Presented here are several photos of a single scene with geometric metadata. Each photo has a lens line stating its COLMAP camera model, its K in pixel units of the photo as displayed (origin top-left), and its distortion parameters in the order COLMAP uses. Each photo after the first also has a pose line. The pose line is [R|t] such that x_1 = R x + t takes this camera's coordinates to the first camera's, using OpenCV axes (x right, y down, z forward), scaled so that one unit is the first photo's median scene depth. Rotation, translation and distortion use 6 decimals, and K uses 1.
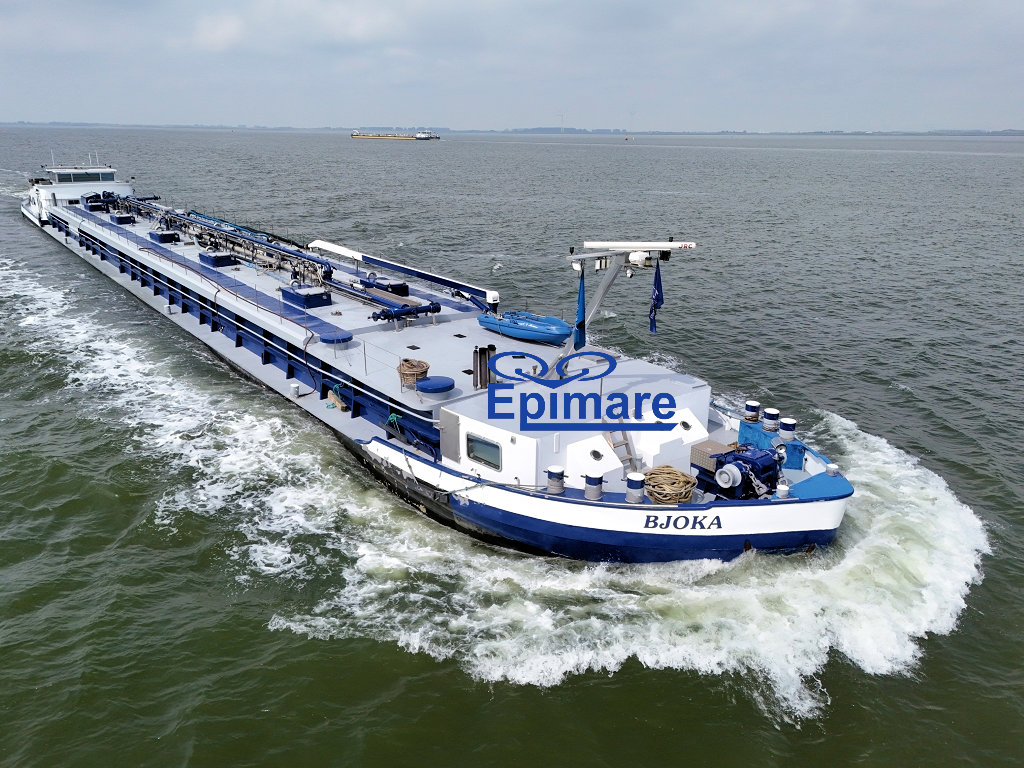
lens RADIAL K [[772.8, 0, 512.0], [0, 772.8, 384.0], [0, 0, 1]] dist [0.065800, -0.002868]
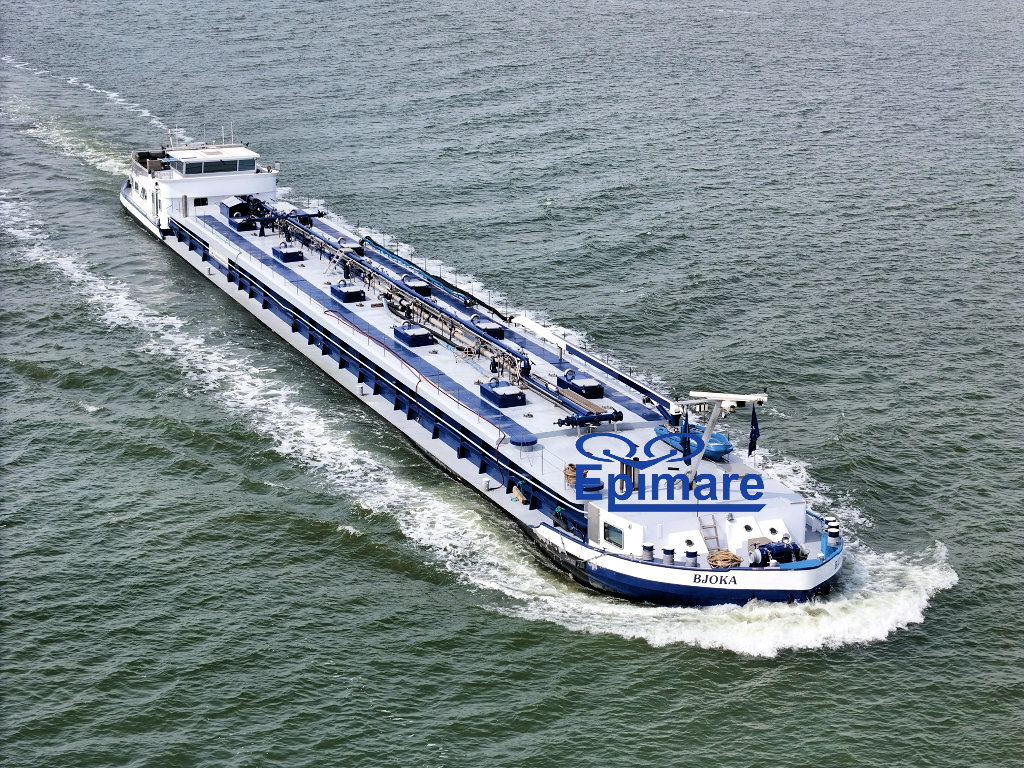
lens RADIAL K [[2087.5, 0, 512.0], [0, 2087.5, 384.0], [0, 0, 1]] dist [-0.019503, -0.028942]
pose [[0.965203, 0.059578, -0.254625, 0.500872], [-0.075475, 0.995732, -0.053117, 0.020700], [0.250373, 0.070486, 0.965580, -1.854097]]
